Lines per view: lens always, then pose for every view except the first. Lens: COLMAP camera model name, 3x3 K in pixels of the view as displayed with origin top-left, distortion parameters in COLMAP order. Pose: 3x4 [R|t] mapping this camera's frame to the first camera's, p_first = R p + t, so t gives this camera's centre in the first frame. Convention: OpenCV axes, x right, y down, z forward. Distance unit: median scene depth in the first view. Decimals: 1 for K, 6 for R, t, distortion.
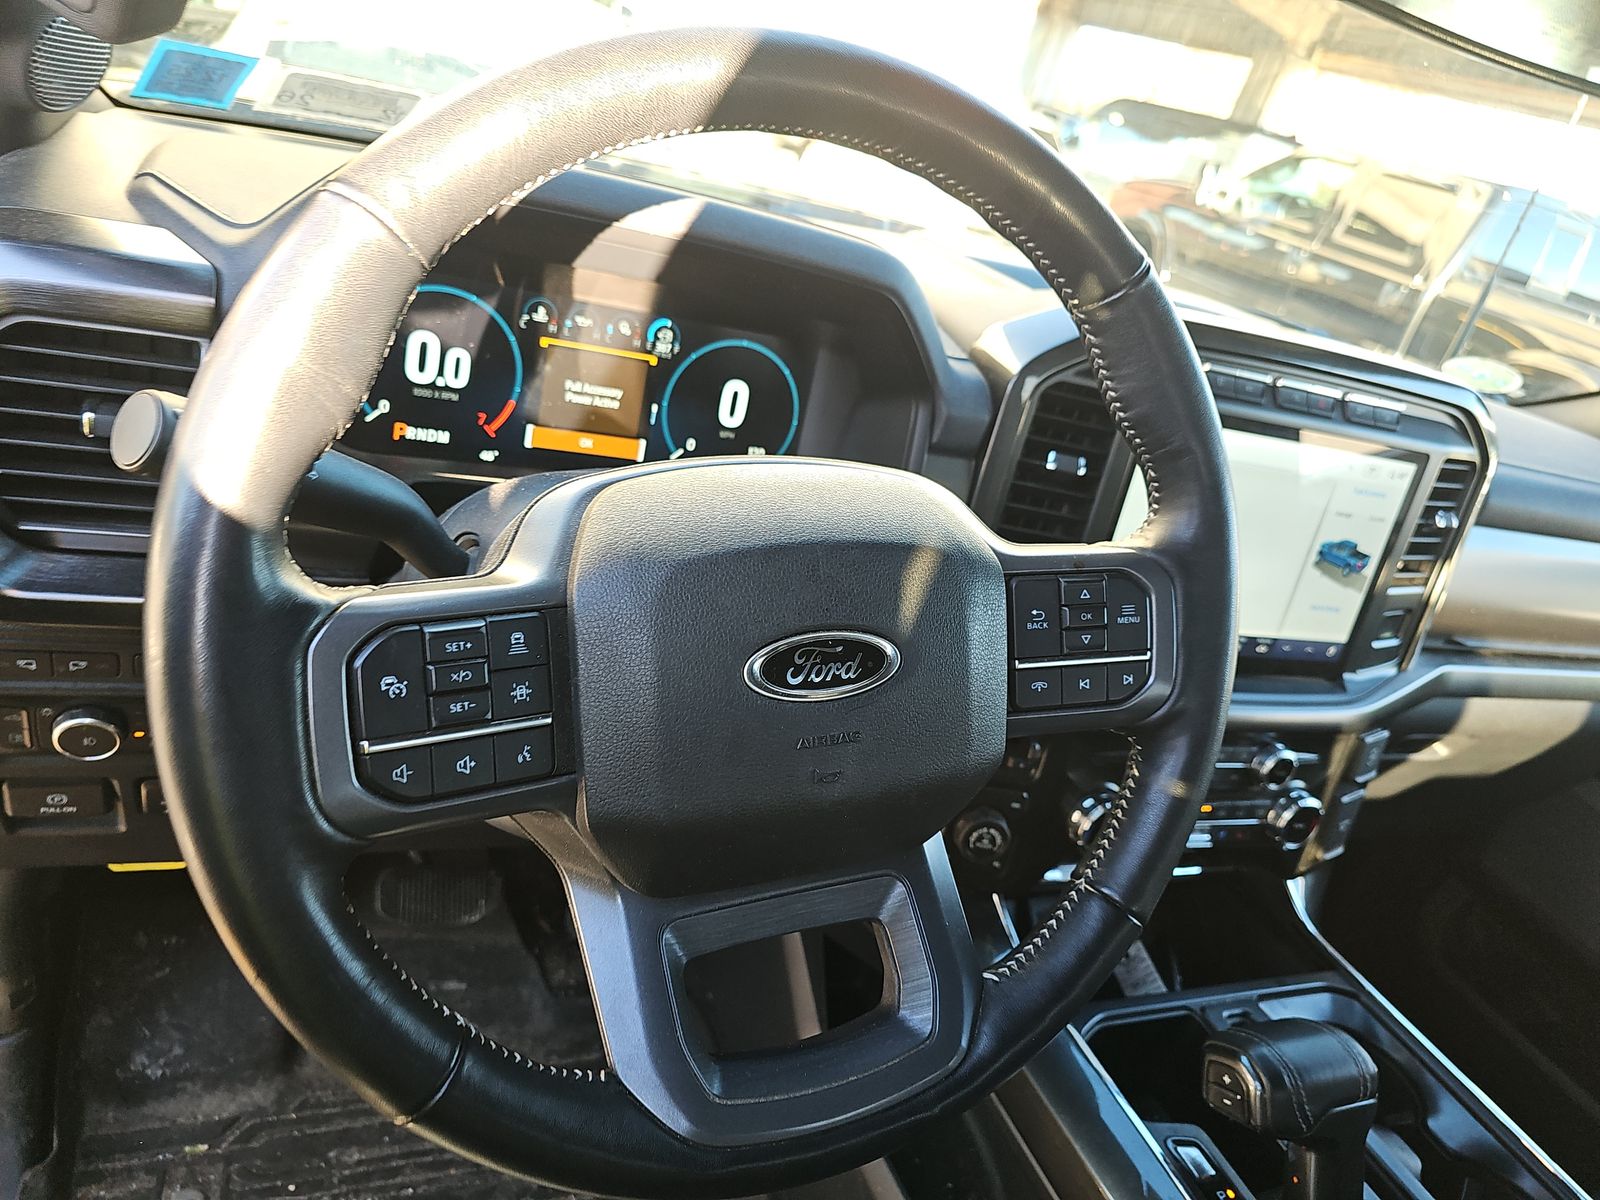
lens RADIAL K [[1092.0, 0, 802.9], [0, 1092.0, 593.3], [0, 0, 1]] dist [0.033367, -0.009614]
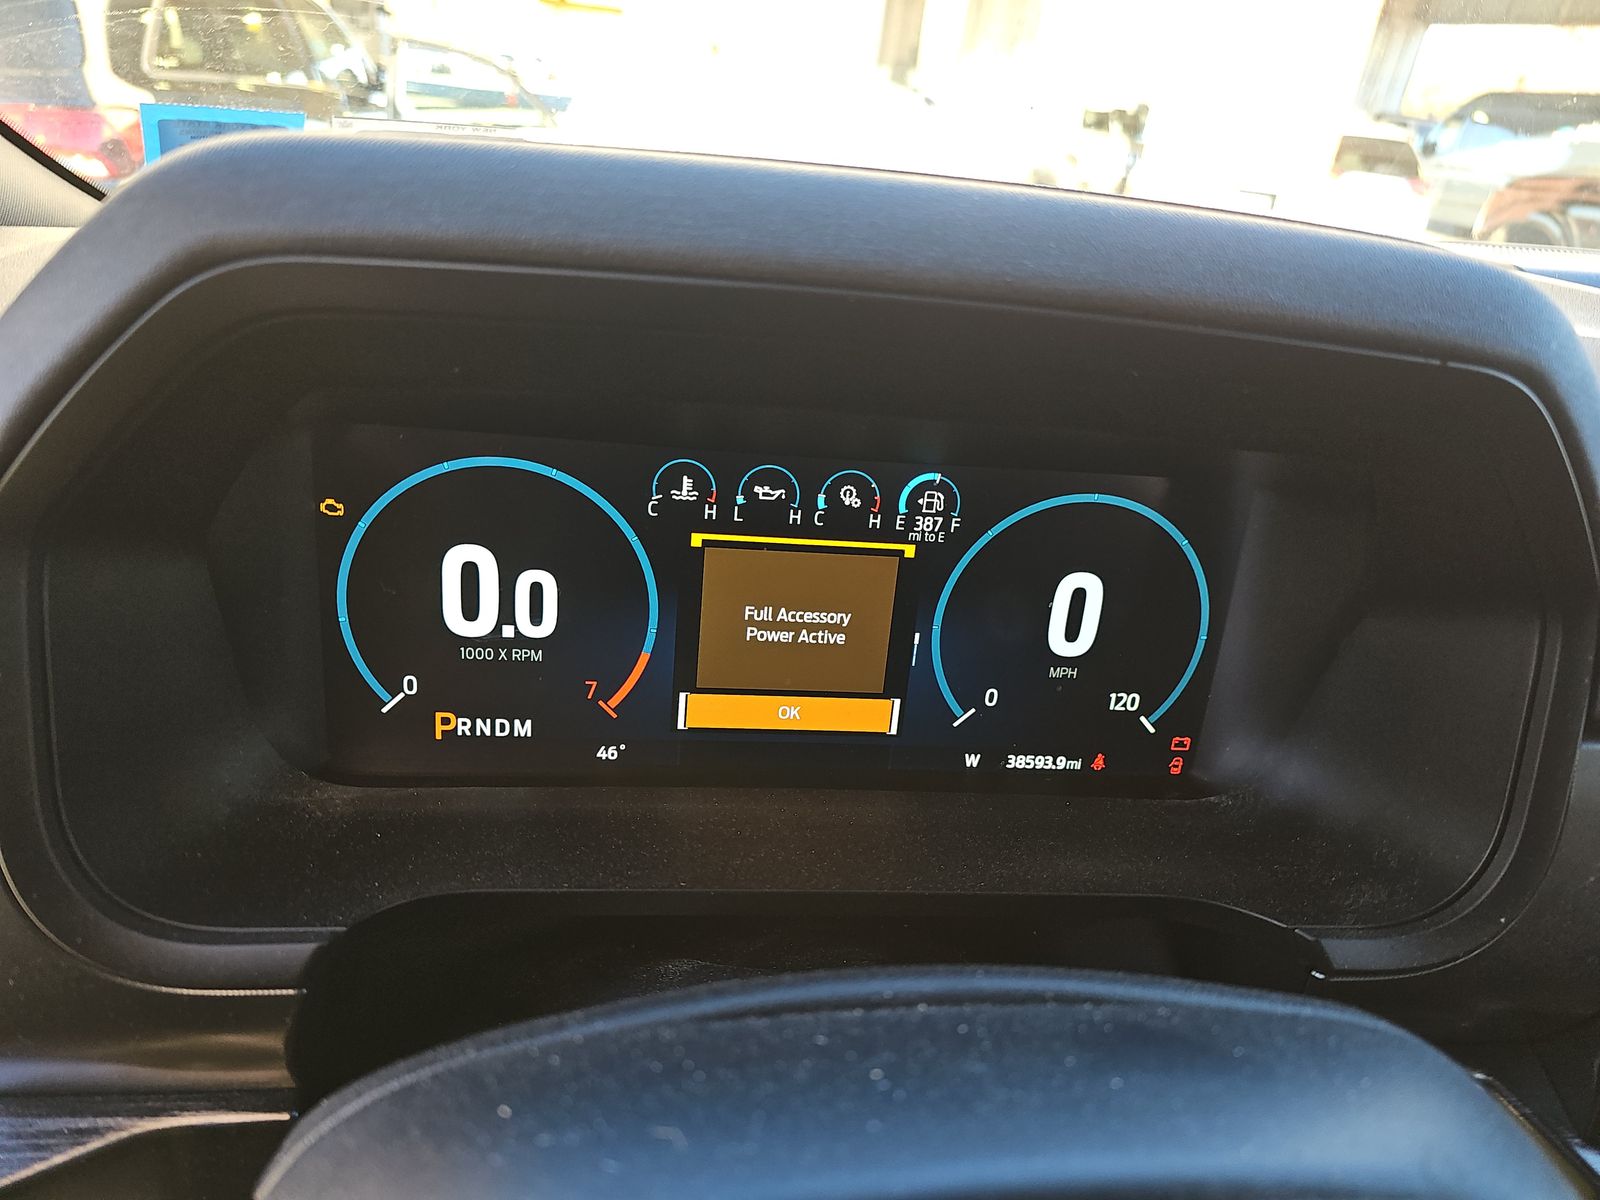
lens RADIAL K [[1092.0, 0, 805.2], [0, 1092.0, 602.8], [0, 0, 1]] dist [0.033367, -0.009614]
pose [[0.958399, -0.042686, -0.282221, -0.040118], [0.027061, 0.997889, -0.059033, -0.159720], [0.284145, 0.048940, 0.957532, 0.497565]]
